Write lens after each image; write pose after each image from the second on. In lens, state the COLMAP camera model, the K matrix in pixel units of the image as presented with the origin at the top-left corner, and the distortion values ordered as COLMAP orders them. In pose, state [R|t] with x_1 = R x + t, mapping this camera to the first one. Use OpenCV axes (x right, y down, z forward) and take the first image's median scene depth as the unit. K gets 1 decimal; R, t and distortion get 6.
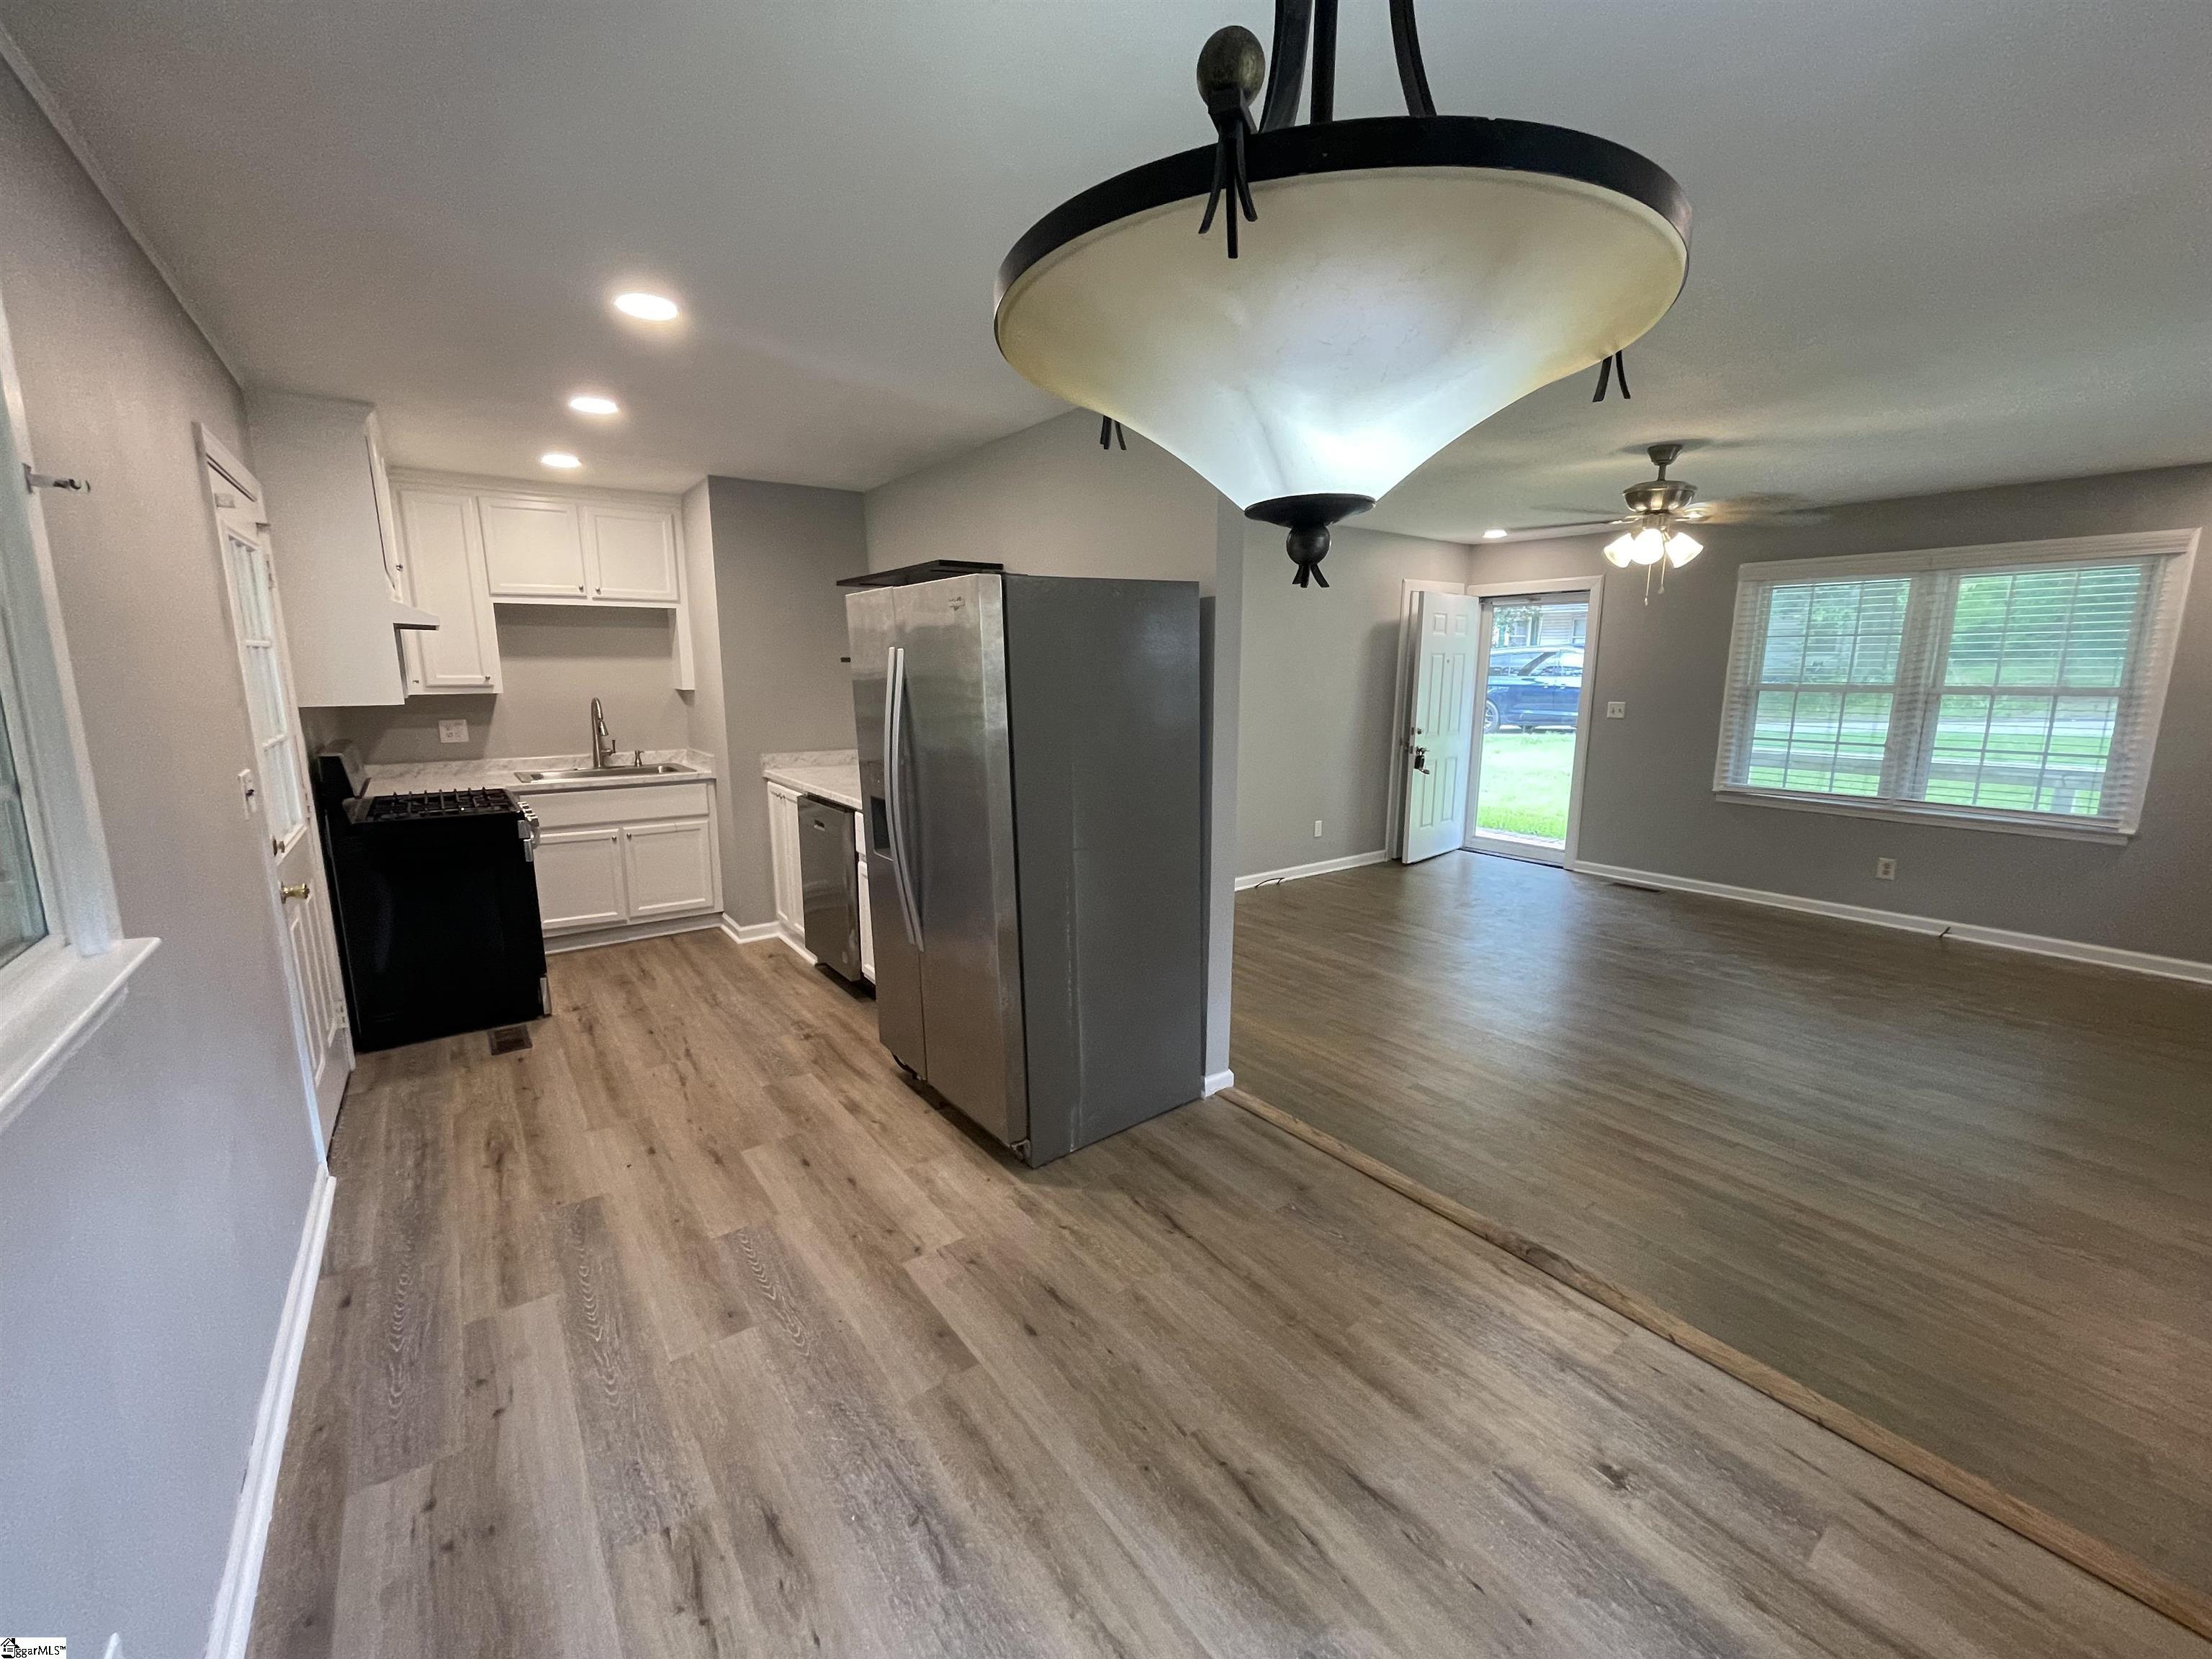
lens RADIAL K [[892.4, 0, 1099.1], [0, 892.4, 830.0], [0, 0, 1]] dist [-0.001468, 0.000025]
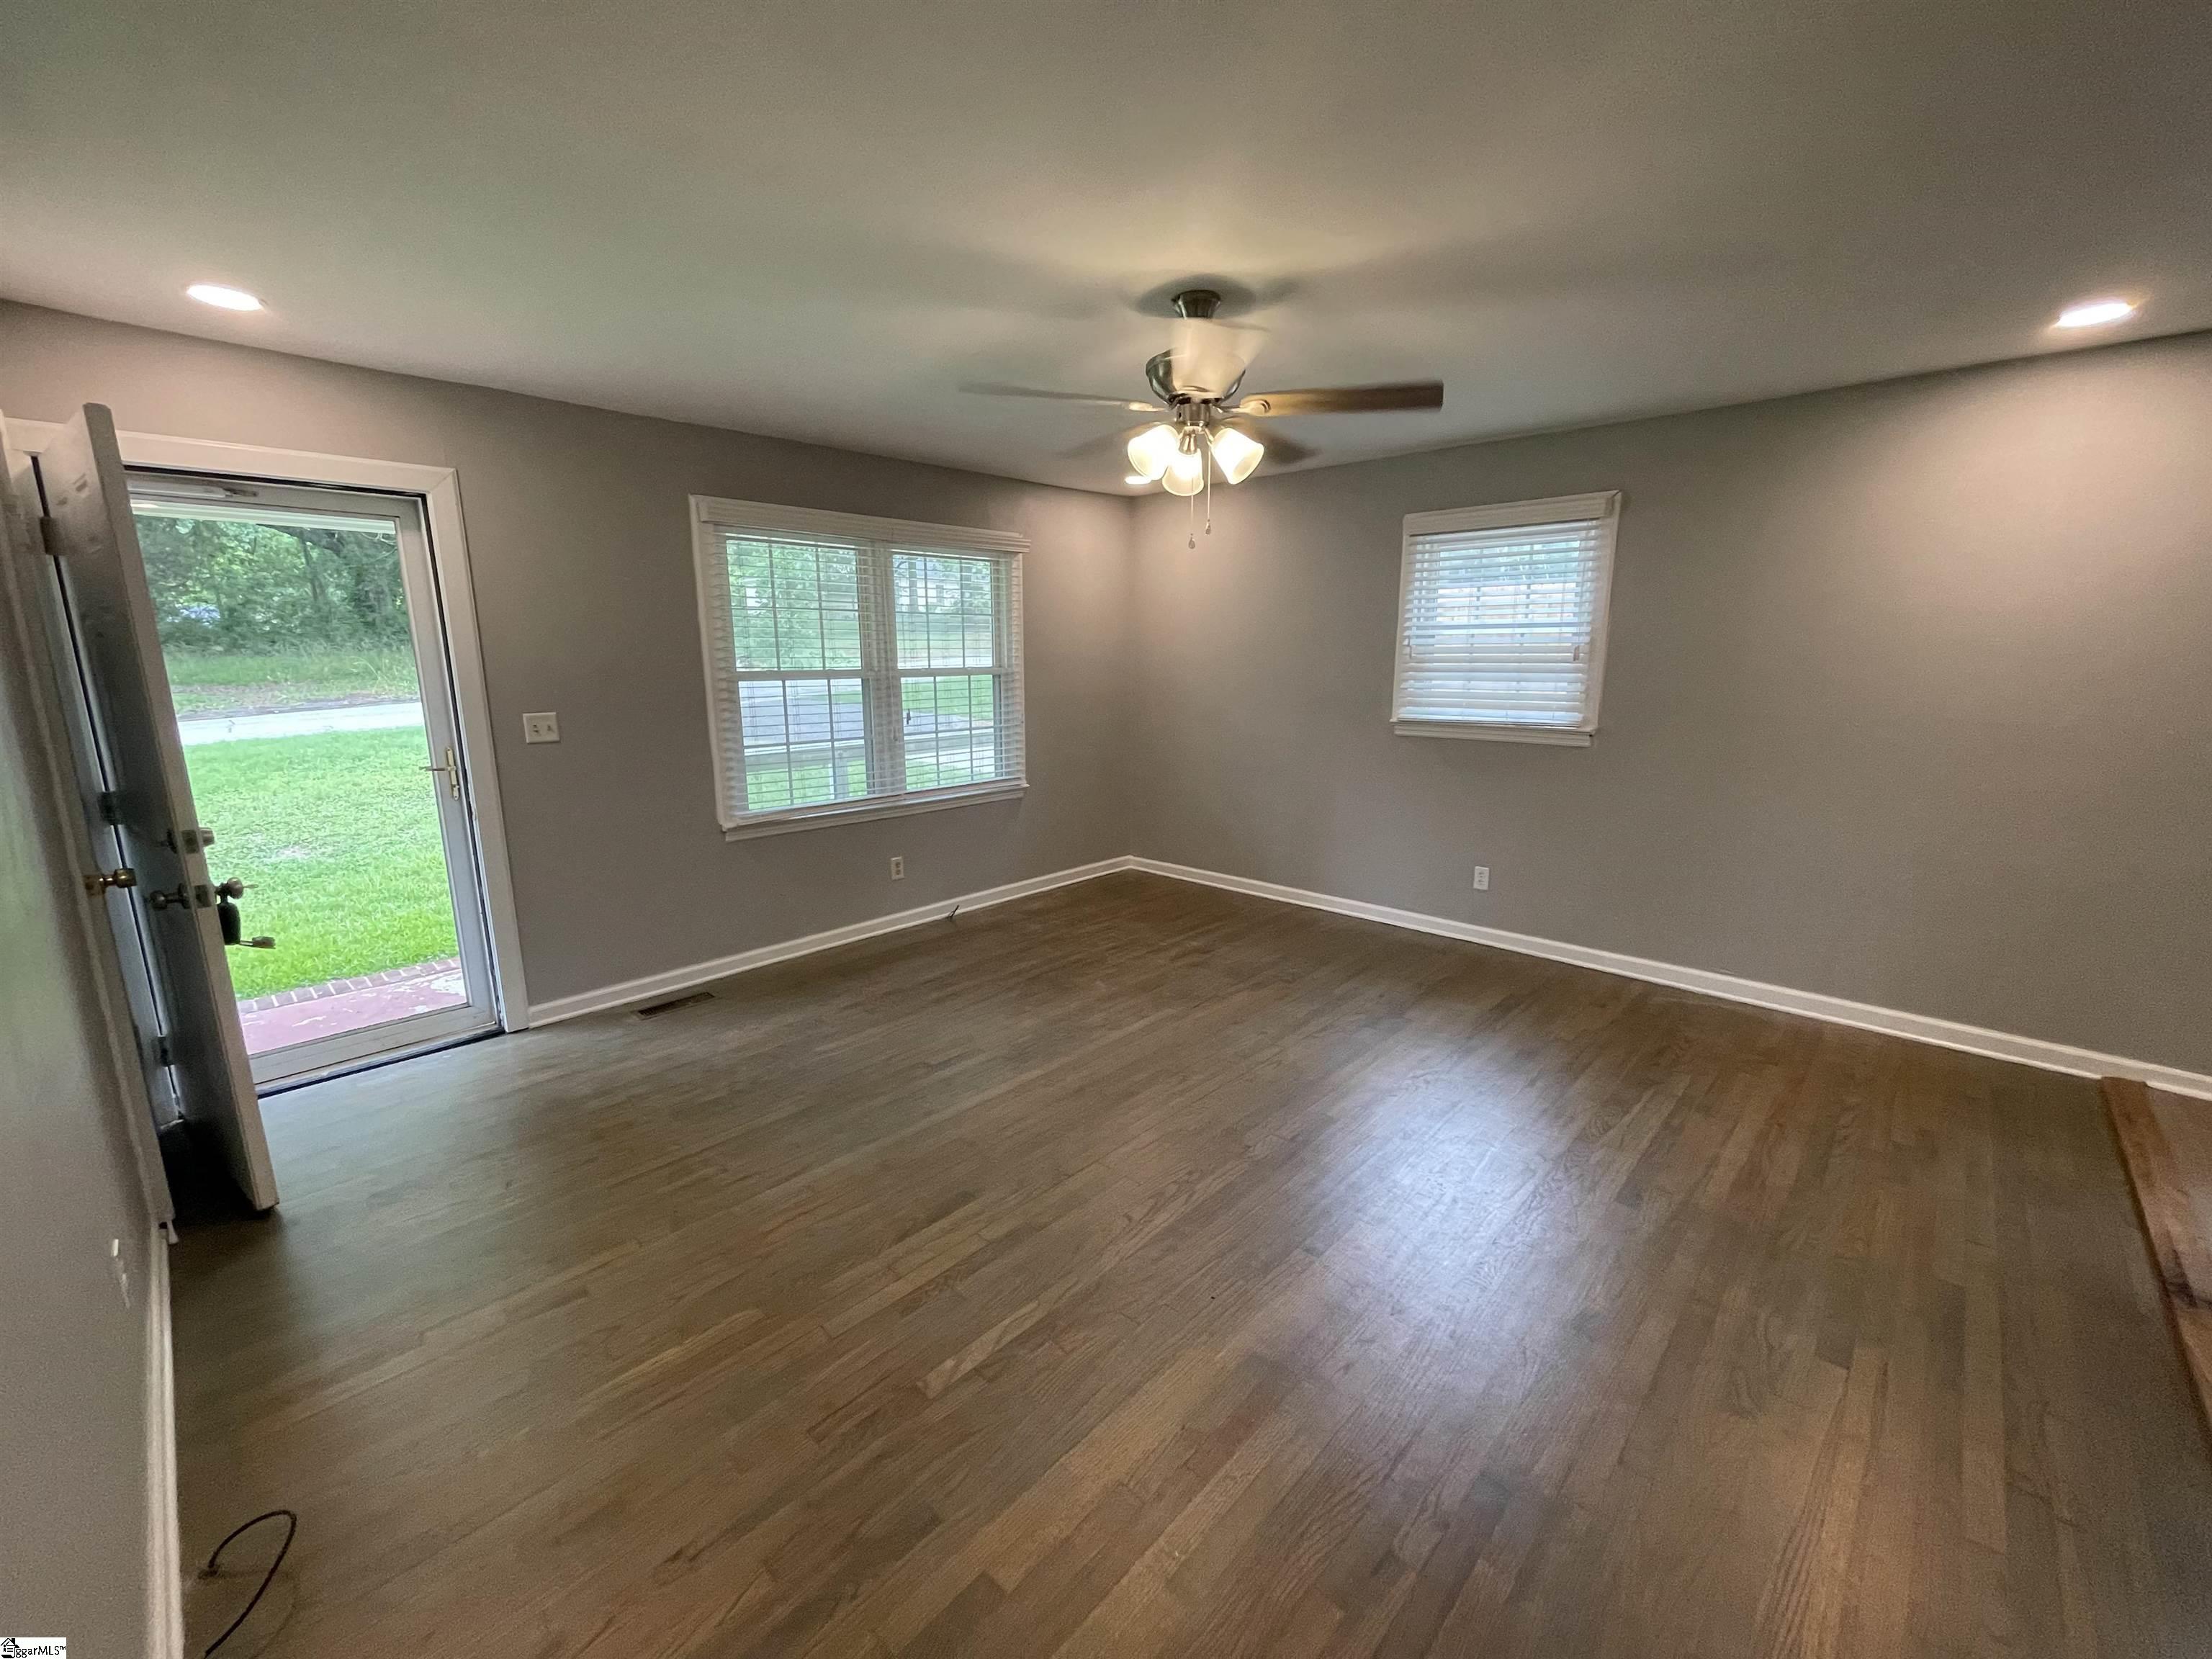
lens RADIAL K [[892.4, 0, 1099.1], [0, 892.4, 830.0], [0, 0, 1]] dist [-0.001468, 0.000025]
pose [[-0.176510, -0.193002, 0.965192, -0.037900], [0.182793, 0.957103, 0.224812, -0.173768], [-0.967177, 0.216111, -0.133659, 0.972434]]
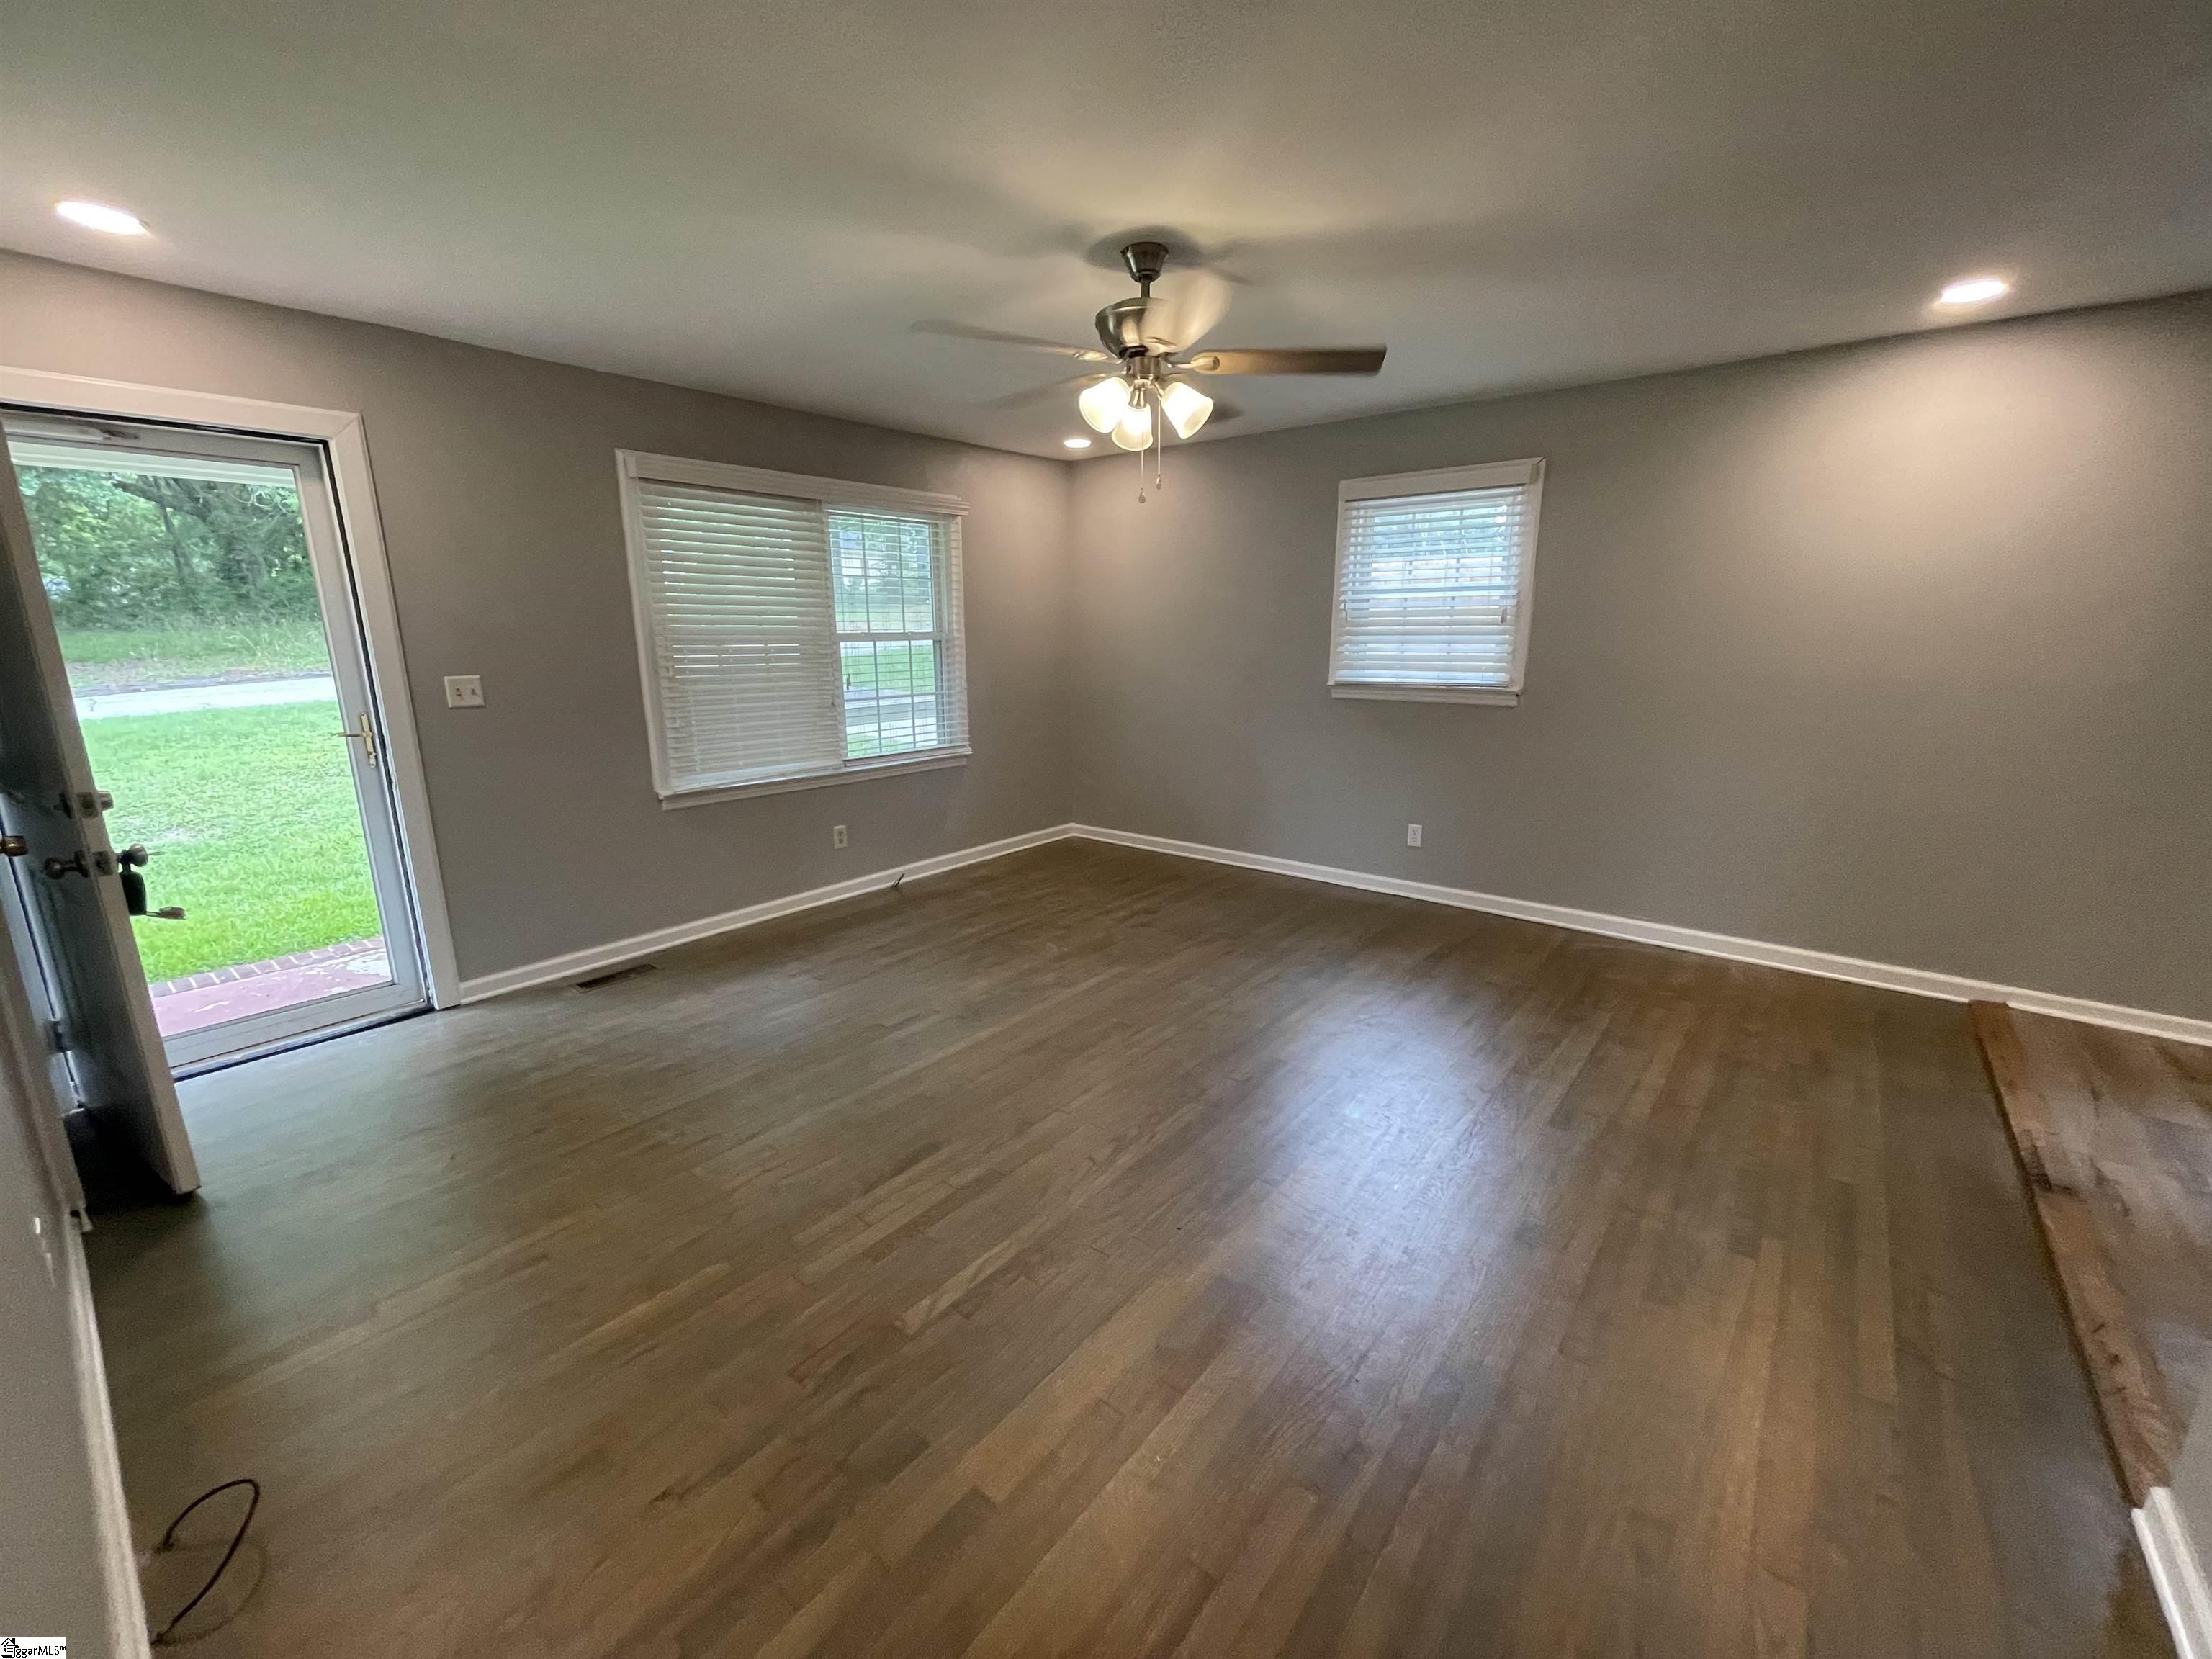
lens RADIAL K [[891.4, 0, 1098.8], [0, 891.4, 831.2], [0, 0, 1]] dist [0.004282, -0.004000]
pose [[-0.251778, -0.214614, 0.943689, -0.043529], [0.180247, 0.947642, 0.263603, -0.164098], [-0.950852, 0.236466, -0.199912, 0.990203]]
